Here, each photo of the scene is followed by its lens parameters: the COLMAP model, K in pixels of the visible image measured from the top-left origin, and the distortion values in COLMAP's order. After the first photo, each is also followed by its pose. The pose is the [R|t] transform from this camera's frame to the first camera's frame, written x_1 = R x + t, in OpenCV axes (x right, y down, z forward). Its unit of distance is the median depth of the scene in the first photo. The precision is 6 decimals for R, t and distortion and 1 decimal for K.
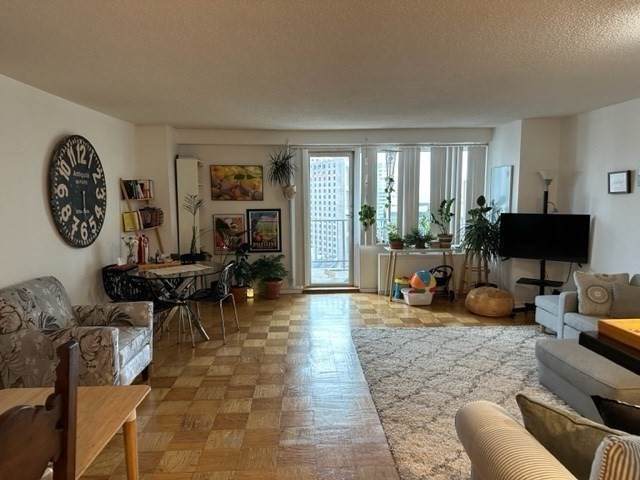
lens RADIAL K [[443.7, 0, 319.3], [0, 443.7, 243.6], [0, 0, 1]] dist [0.079539, -0.098638]
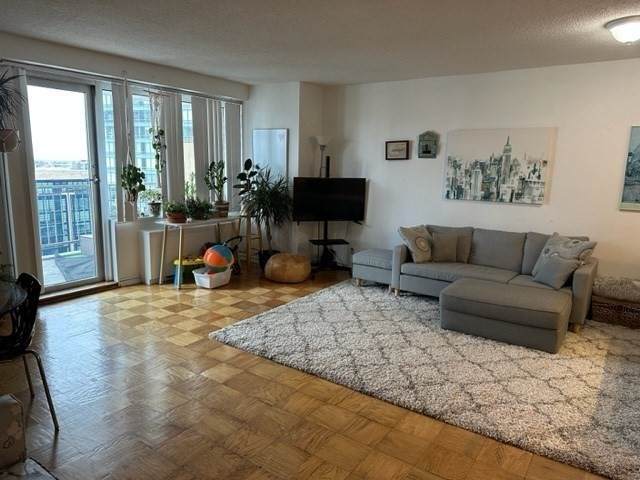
lens RADIAL K [[441.1, 0, 320.0], [0, 441.1, 240.0], [0, 0, 1]] dist [0.113958, -0.131661]
pose [[0.607790, -0.115751, 0.785617, -0.371465], [0.062393, 0.993222, 0.098068, -0.024656], [-0.791643, -0.010588, 0.610892, 0.390303]]
